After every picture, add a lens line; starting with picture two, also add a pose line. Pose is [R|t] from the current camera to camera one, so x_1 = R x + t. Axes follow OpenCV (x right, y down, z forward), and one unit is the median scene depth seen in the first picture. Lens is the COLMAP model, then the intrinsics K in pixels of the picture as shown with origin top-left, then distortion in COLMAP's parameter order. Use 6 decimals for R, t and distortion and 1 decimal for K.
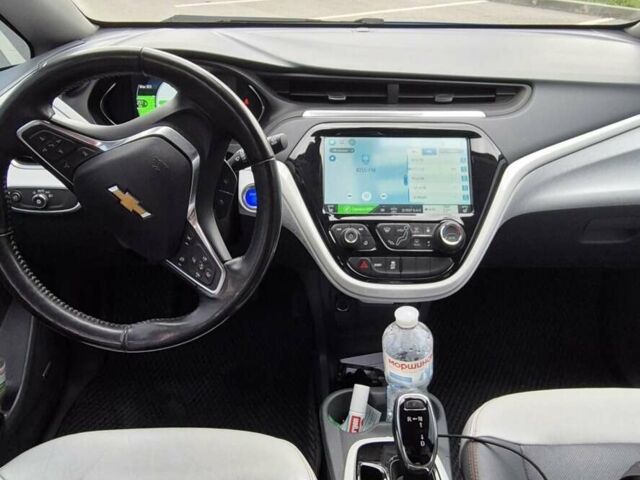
lens RADIAL K [[568.3, 0, 320.0], [0, 568.3, 240.0], [0, 0, 1]] dist [-0.008518, 0.024141]
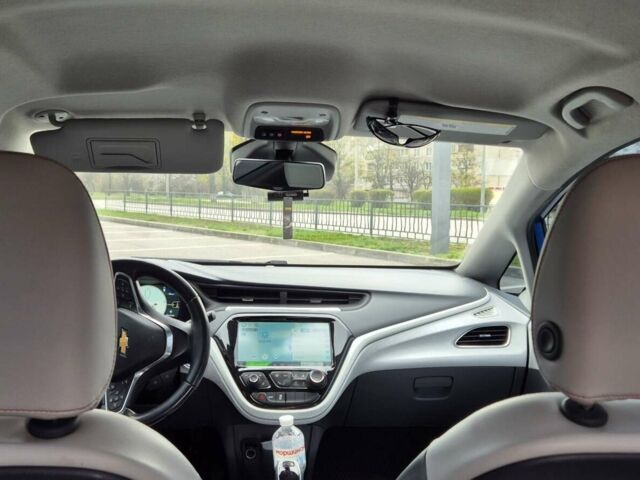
lens RADIAL K [[568.3, 0, 320.0], [0, 568.3, 240.0], [0, 0, 1]] dist [-0.008518, 0.024141]
pose [[0.991645, 0.017115, 0.127857, 0.027666], [0.037835, 0.908979, -0.415122, 0.290091], [-0.123323, 0.416491, 0.900737, -0.569693]]
